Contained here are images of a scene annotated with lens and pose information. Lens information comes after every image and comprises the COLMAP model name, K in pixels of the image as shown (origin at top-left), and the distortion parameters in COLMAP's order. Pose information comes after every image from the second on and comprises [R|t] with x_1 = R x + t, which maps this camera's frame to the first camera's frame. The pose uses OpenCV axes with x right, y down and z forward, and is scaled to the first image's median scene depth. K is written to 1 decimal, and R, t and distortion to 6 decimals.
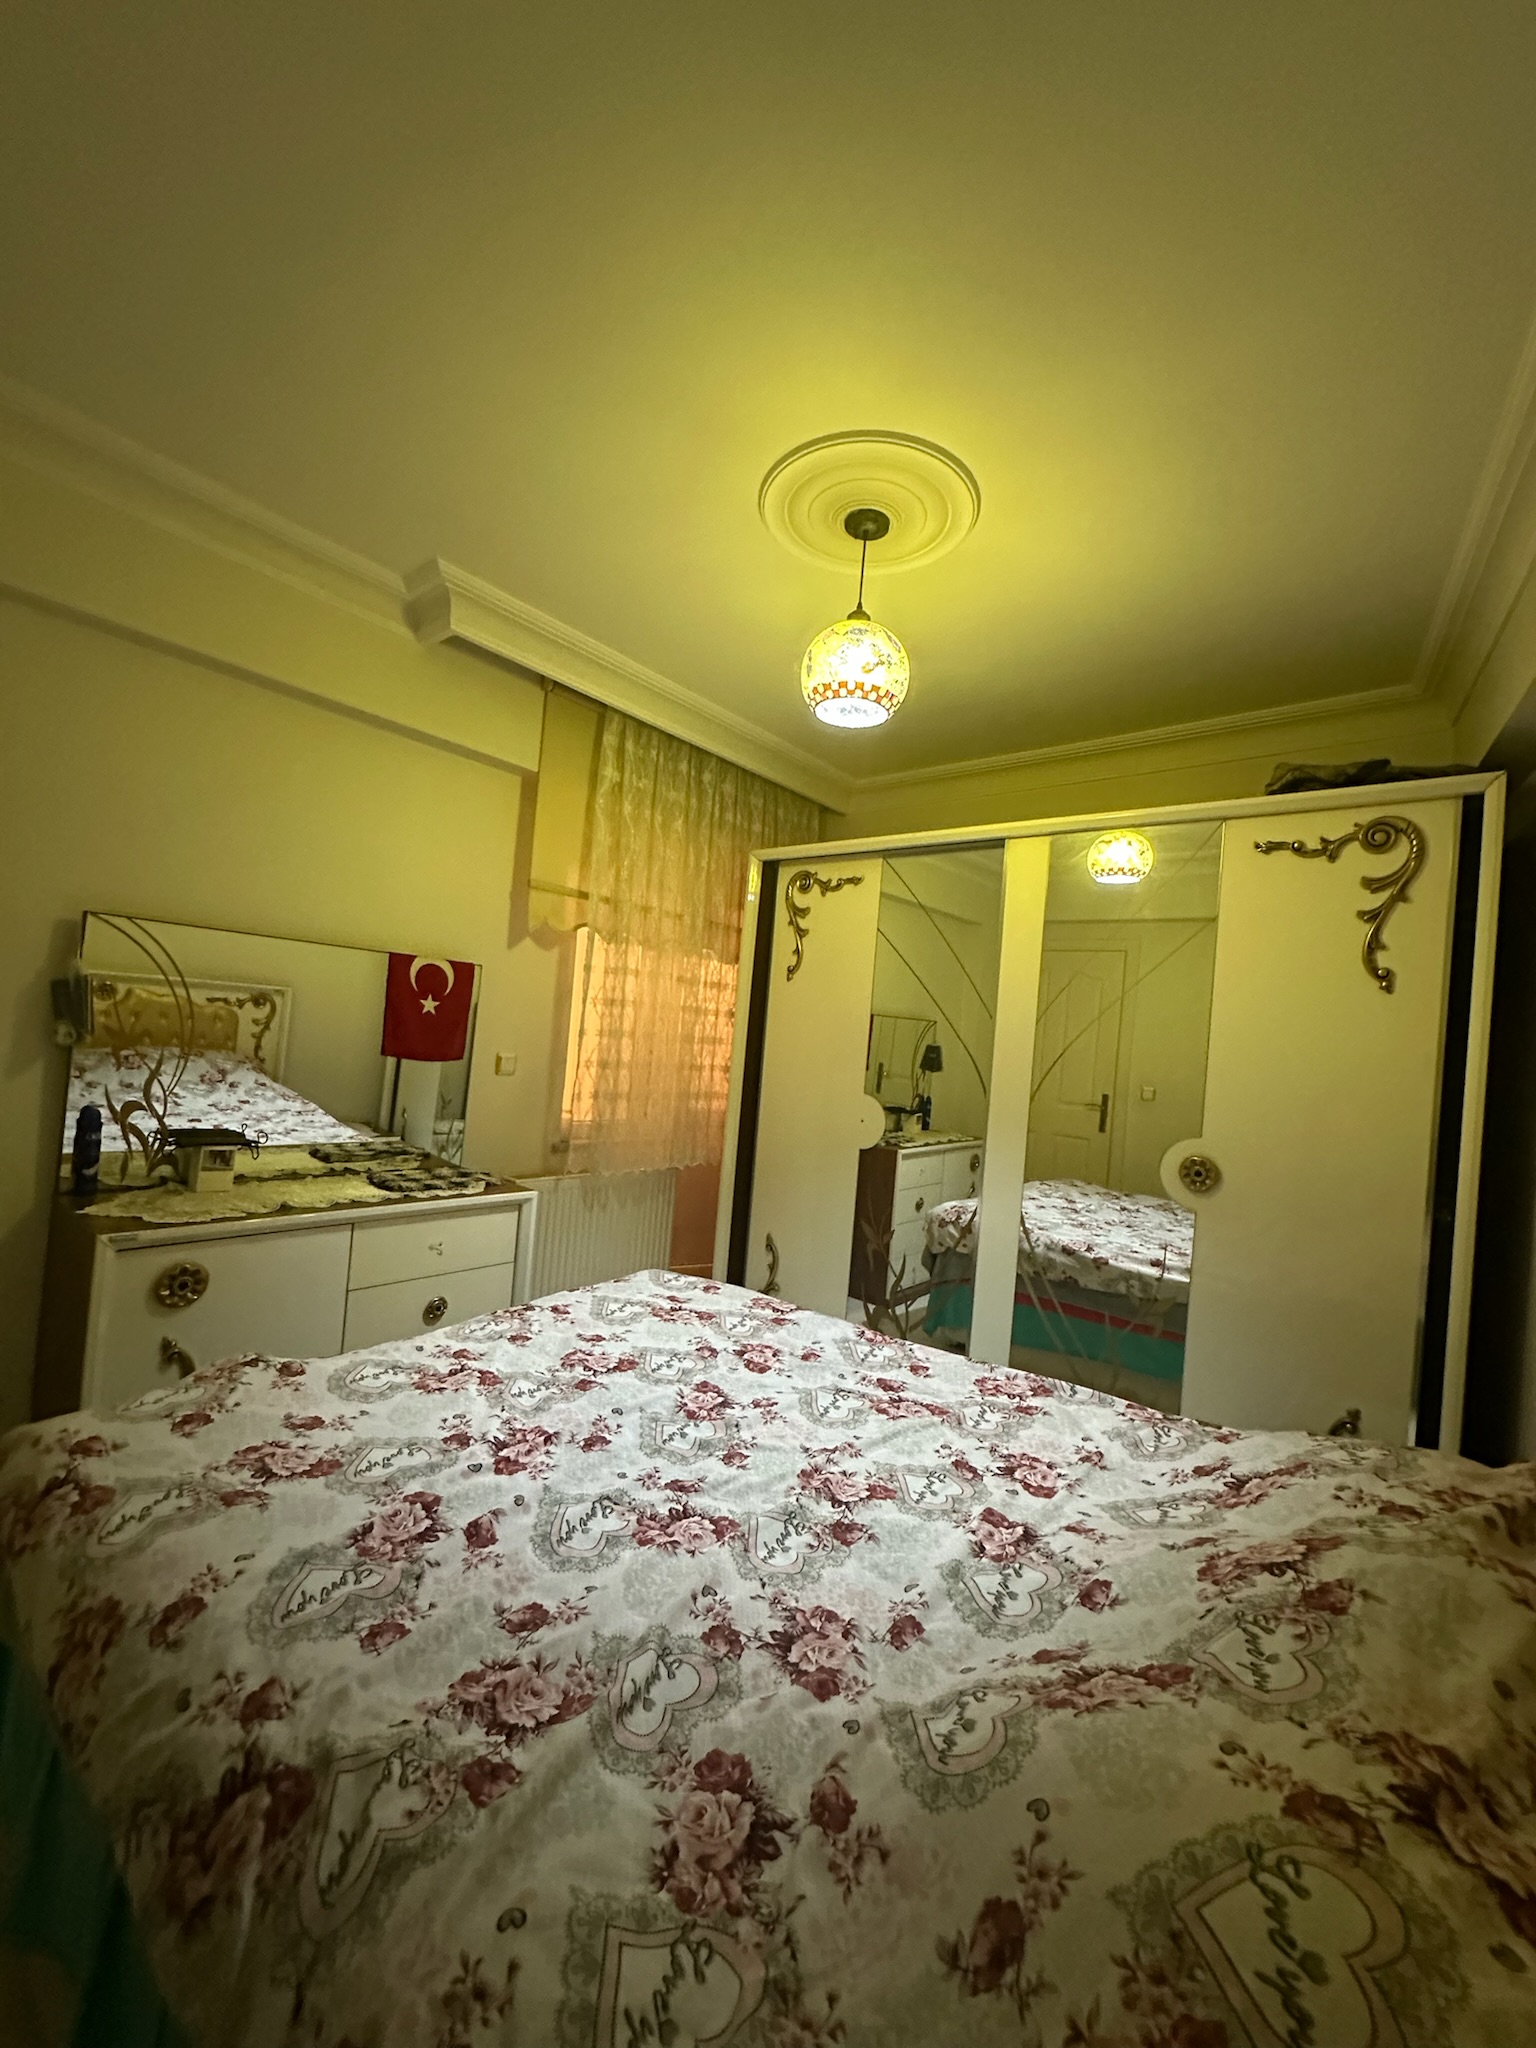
lens RADIAL K [[819.4, 0, 765.4], [0, 819.4, 1024.1], [0, 0, 1]] dist [-0.004595, 0.001631]
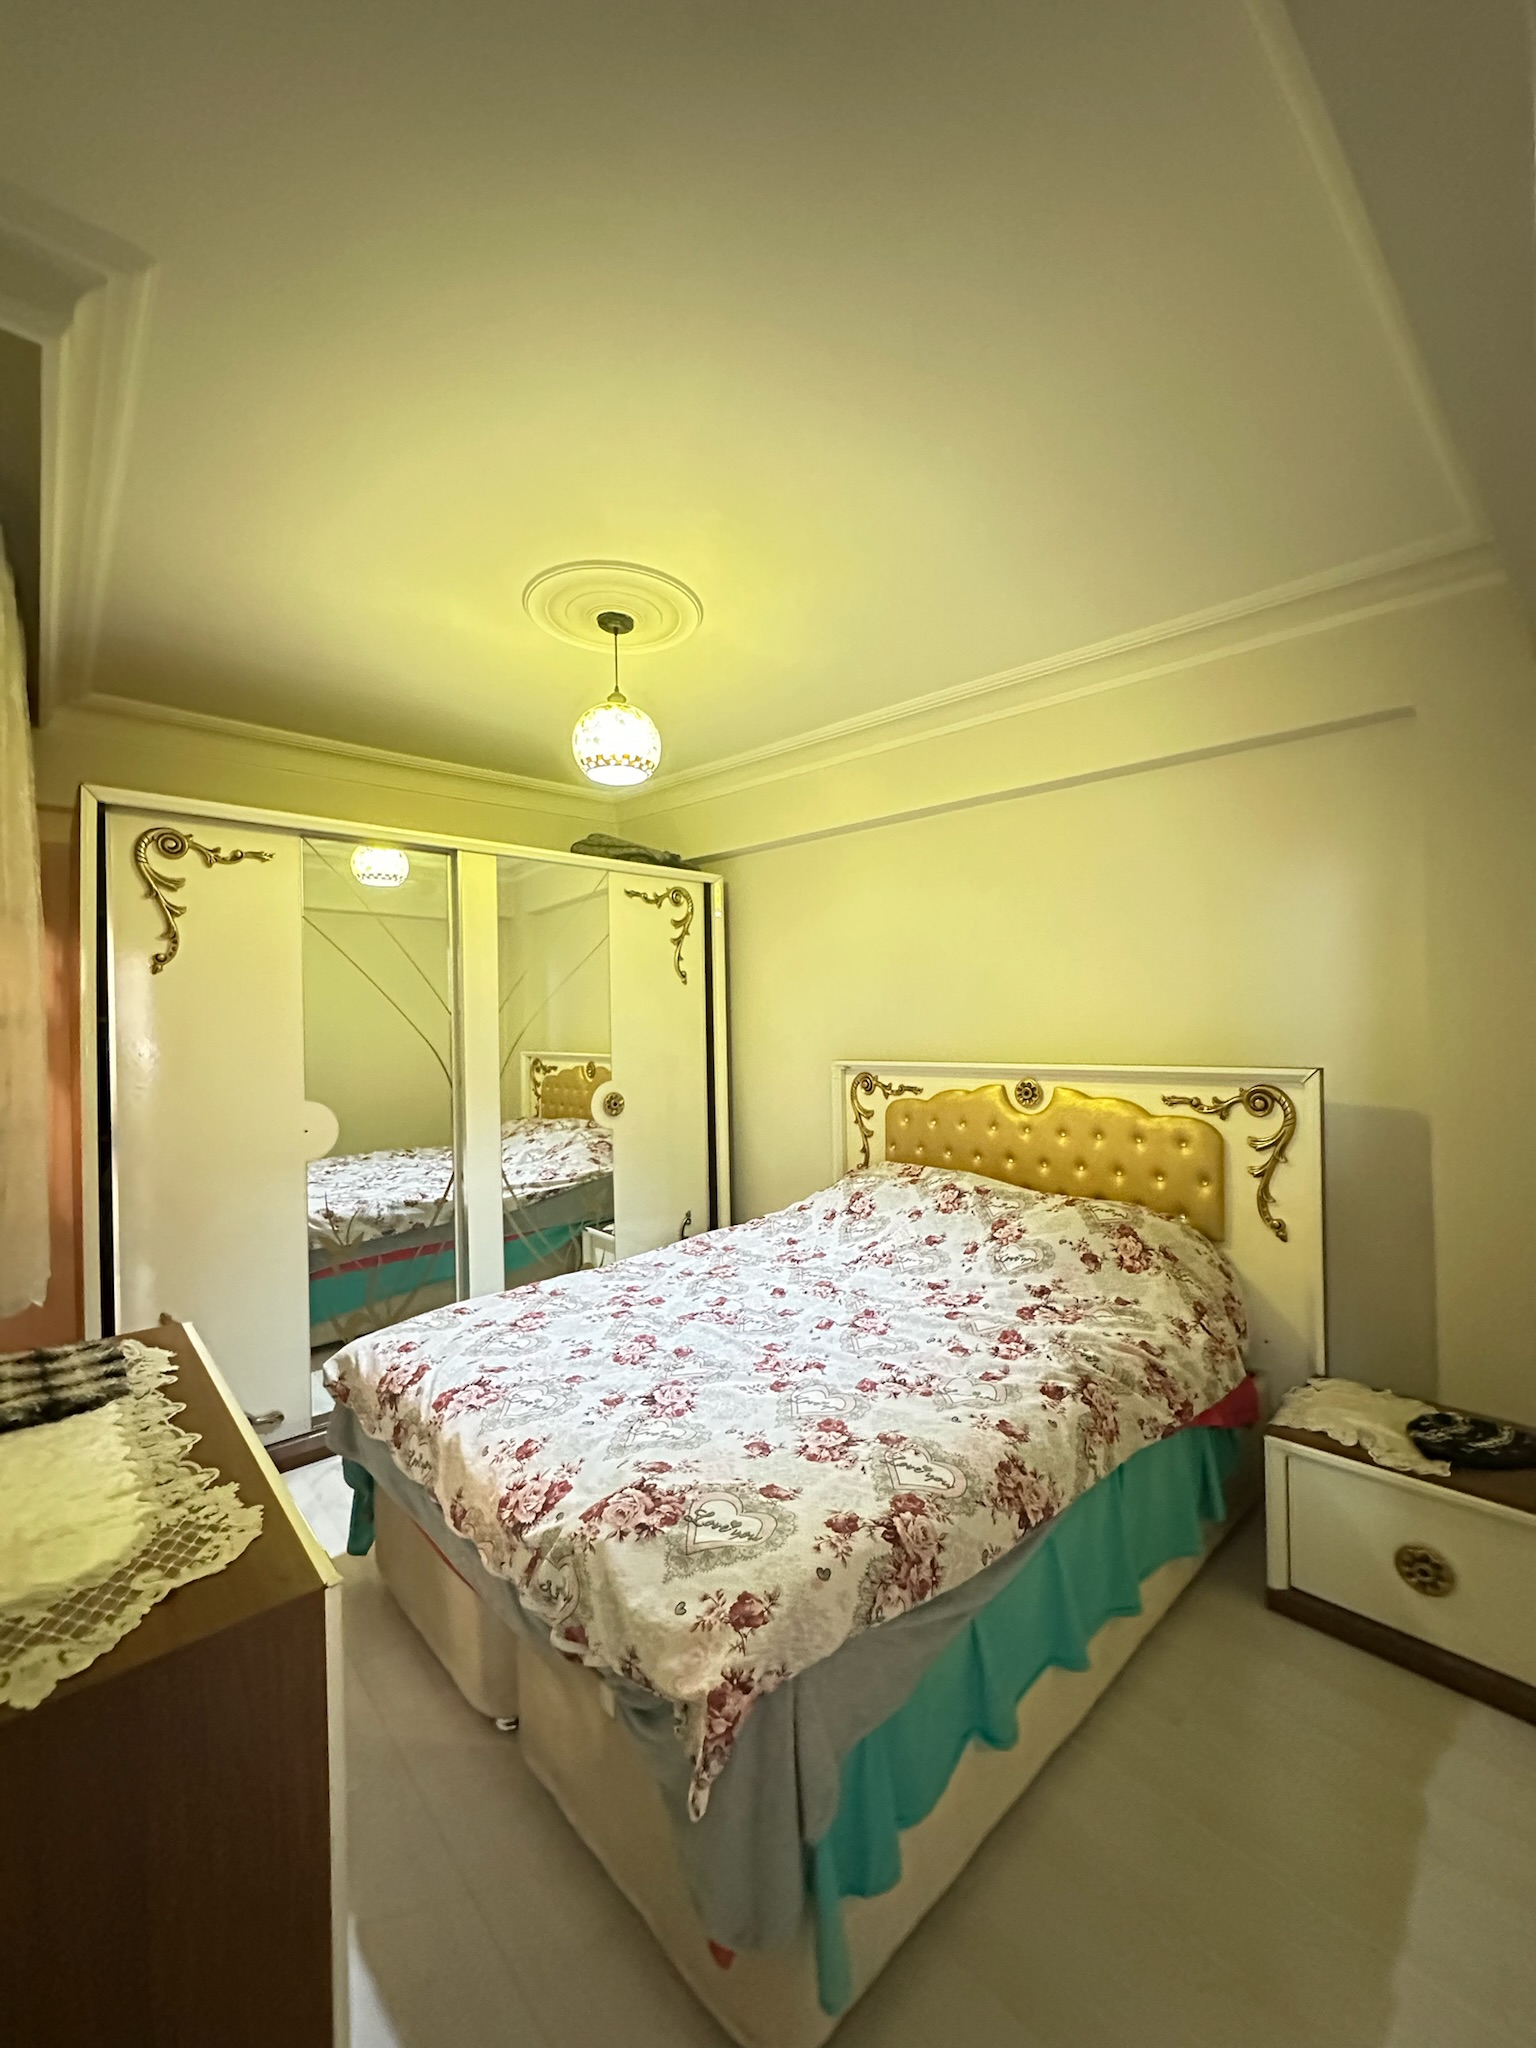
lens RADIAL K [[819.4, 0, 769.8], [0, 819.4, 1023.0], [0, 0, 1]] dist [-0.004595, 0.001631]
pose [[0.133233, -0.079084, 0.987924, -1.036822], [0.018969, 0.996832, 0.077239, -0.089573], [-0.990903, 0.008449, 0.134311, 0.562515]]
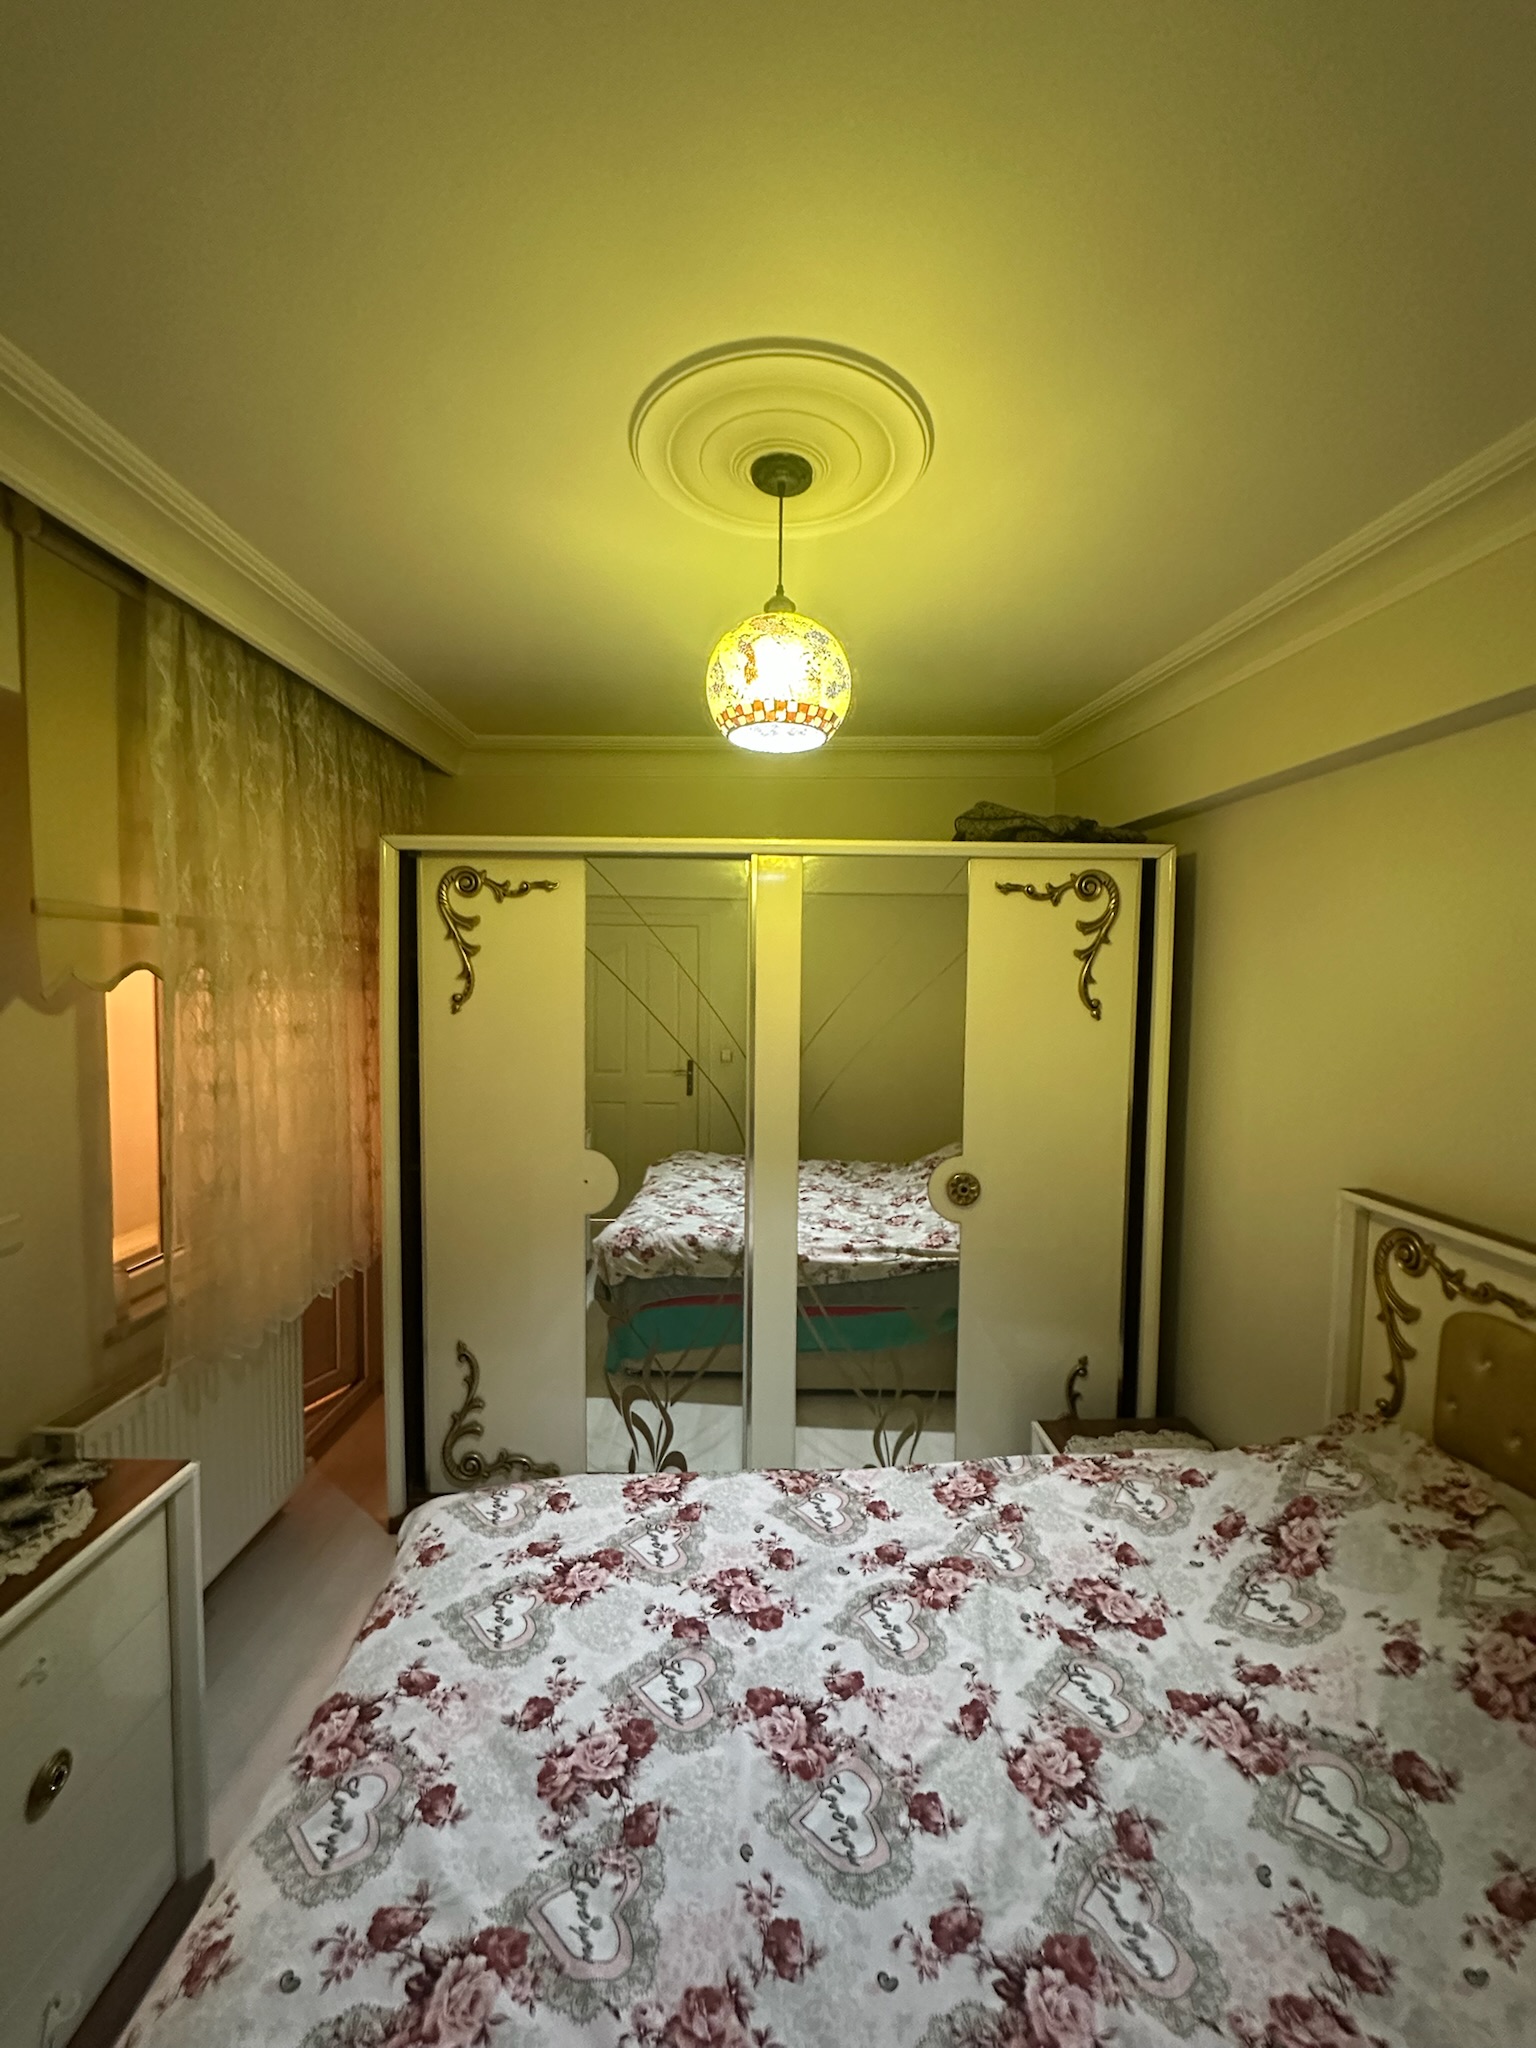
lens RADIAL K [[819.4, 0, 766.8], [0, 819.4, 1025.3], [0, 0, 1]] dist [-0.004595, 0.001631]
pose [[0.766964, -0.108321, 0.632482, -0.373879], [0.044041, 0.992211, 0.116524, -0.191203], [-0.640177, -0.061515, 0.765760, 0.386372]]
